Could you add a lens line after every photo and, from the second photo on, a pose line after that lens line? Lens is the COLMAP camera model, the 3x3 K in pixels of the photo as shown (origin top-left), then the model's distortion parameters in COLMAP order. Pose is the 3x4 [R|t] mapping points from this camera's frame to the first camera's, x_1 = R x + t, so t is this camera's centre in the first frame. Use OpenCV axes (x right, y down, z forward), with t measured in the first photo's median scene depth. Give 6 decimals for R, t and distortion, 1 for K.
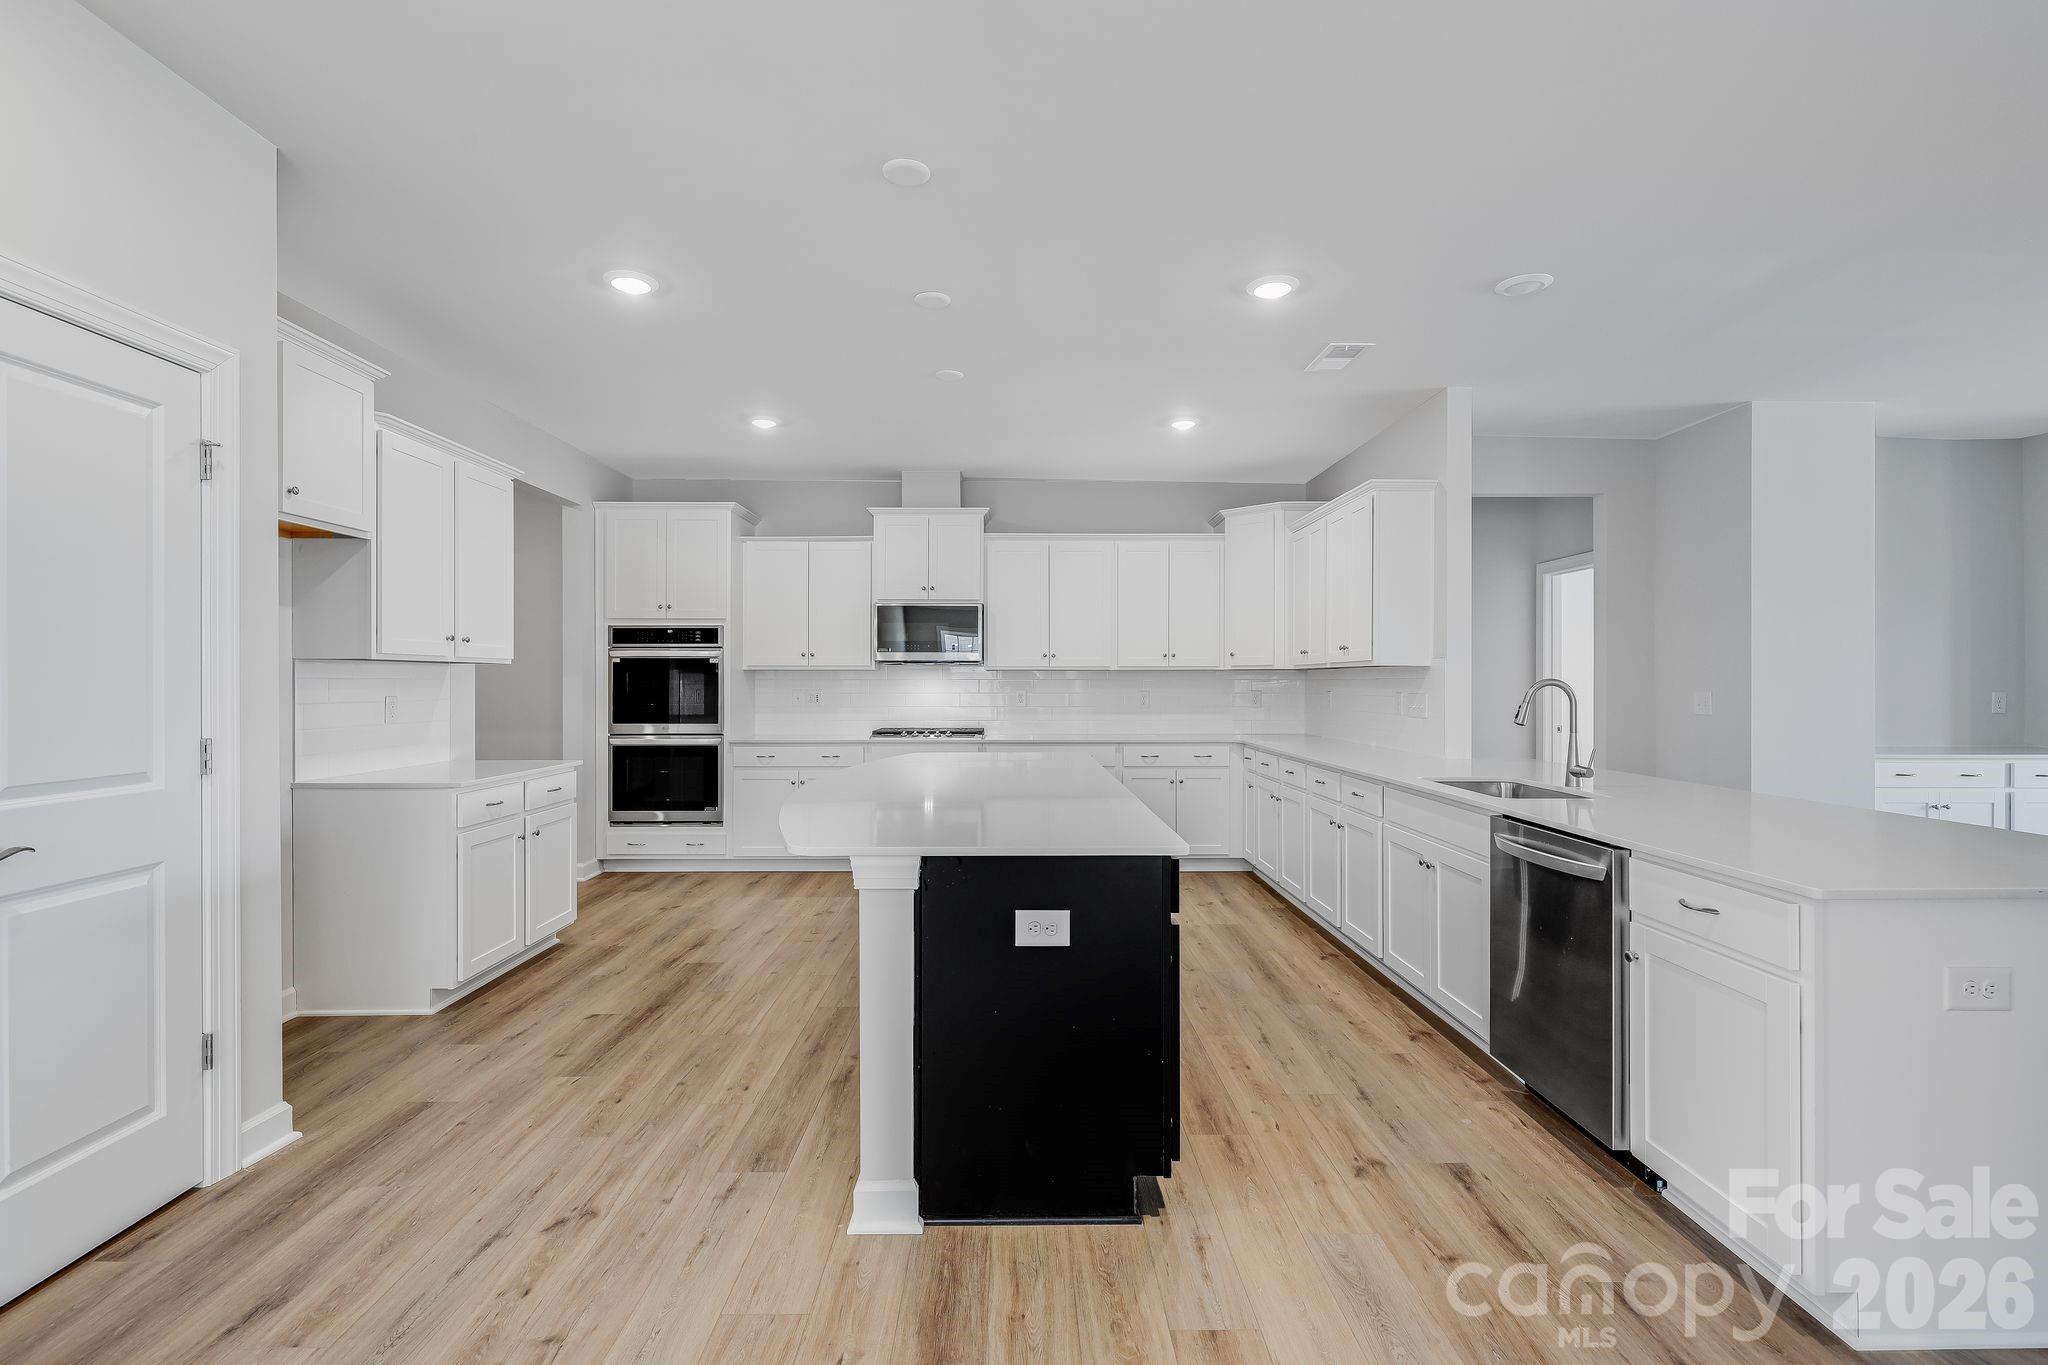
lens RADIAL K [[923.8, 0, 1023.1], [0, 923.8, 681.5], [0, 0, 1]] dist [-0.000985, -0.000504]
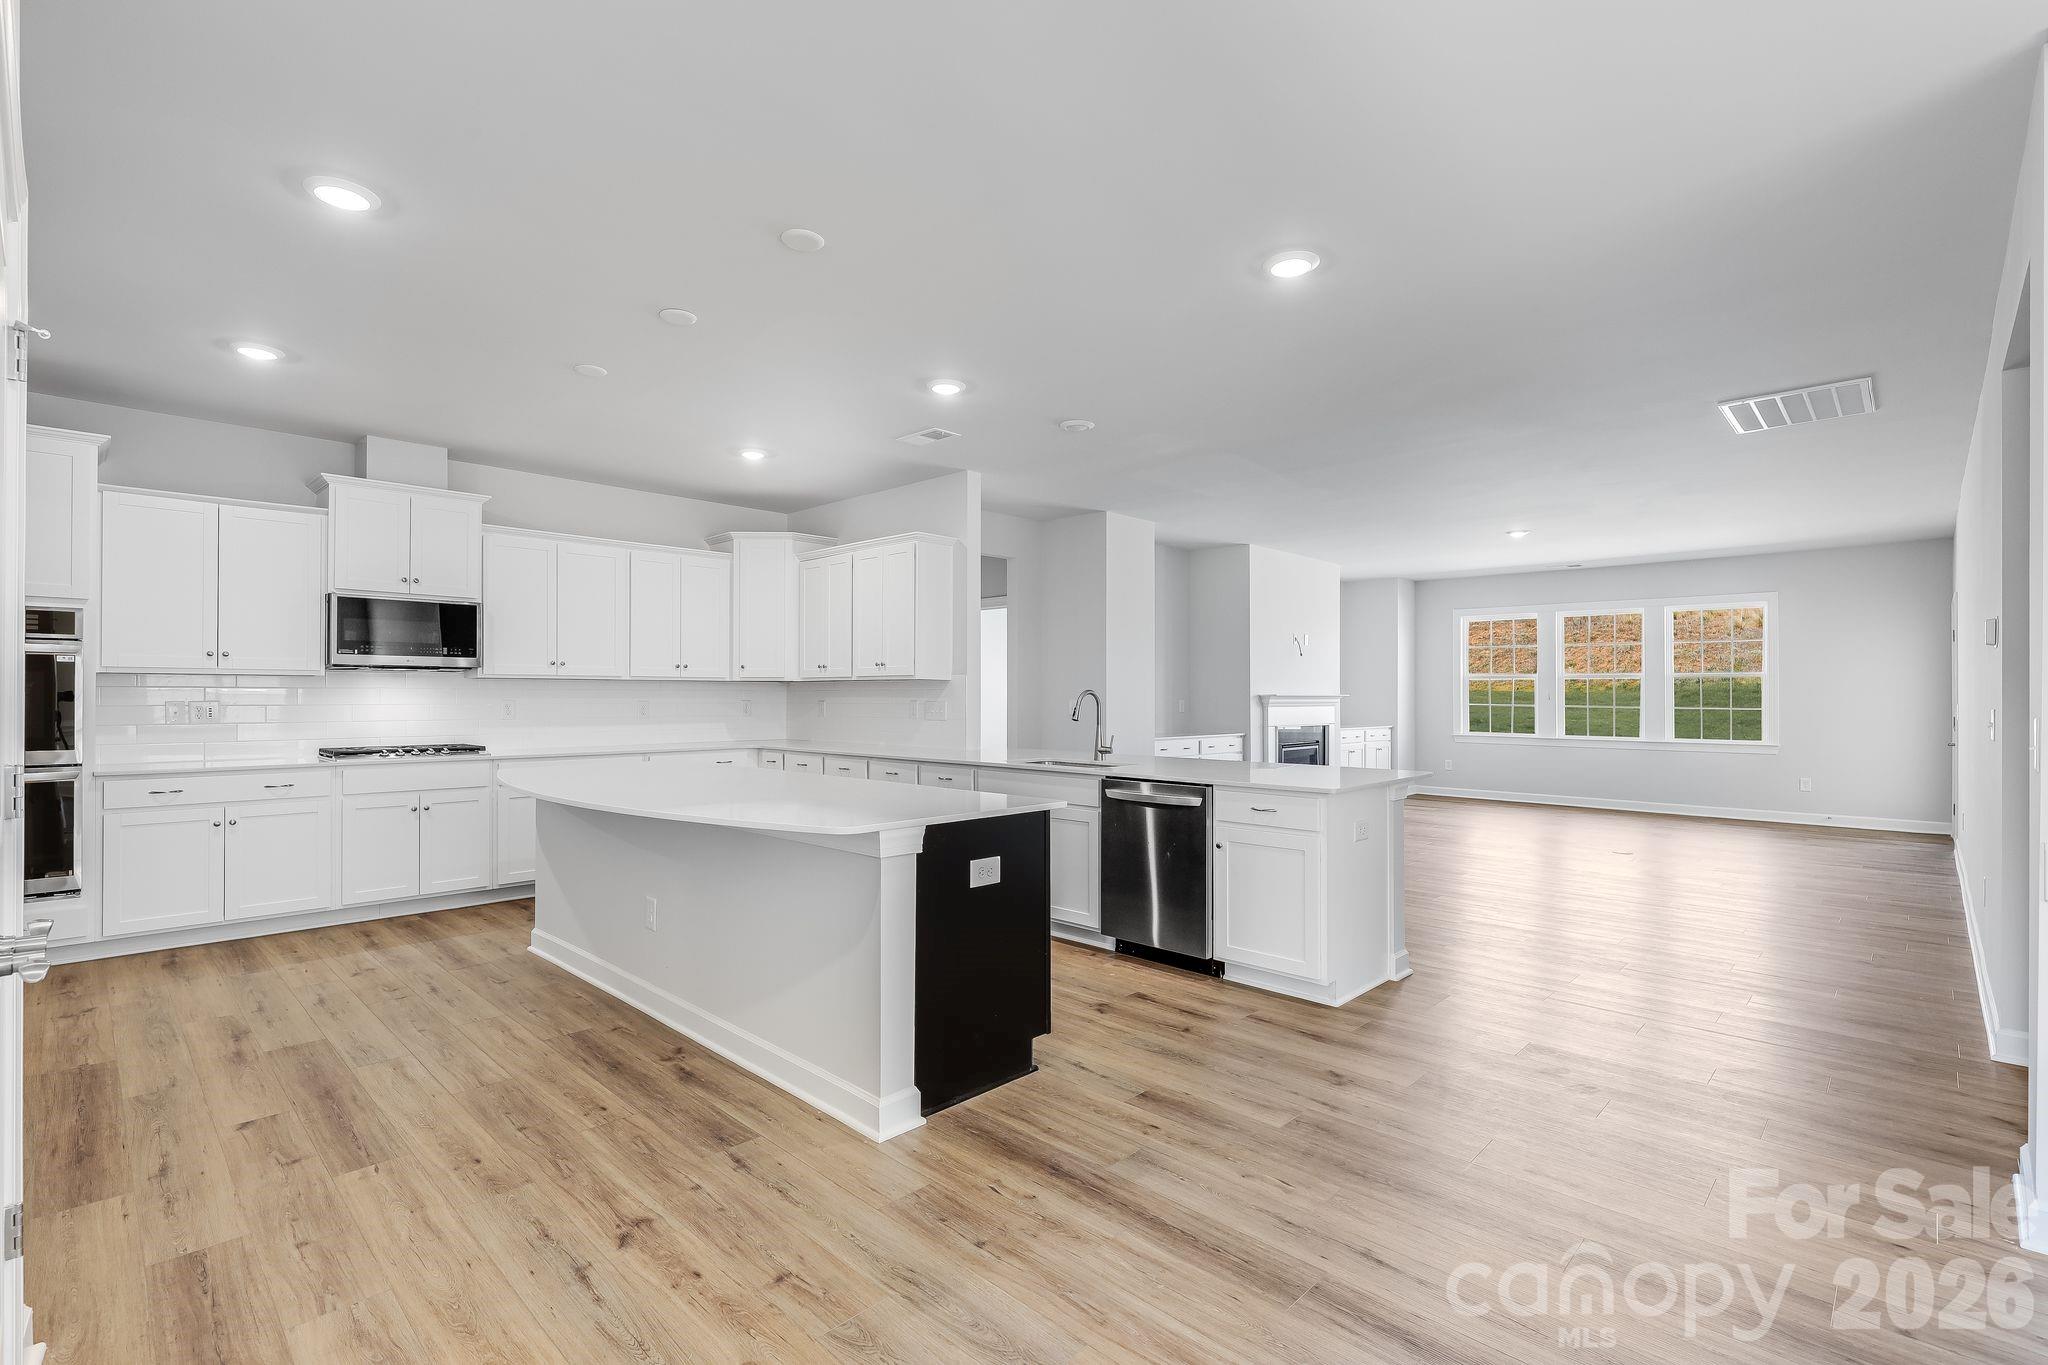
lens RADIAL K [[931.0, 0, 1023.8], [0, 931.0, 689.1], [0, 0, 1]] dist [0.001487, -0.001872]
pose [[0.706092, 0.006413, 0.708091, -0.377342], [-0.002282, 0.999974, -0.006781, 0.004113], [-0.708117, 0.003173, 0.706088, 0.000058]]
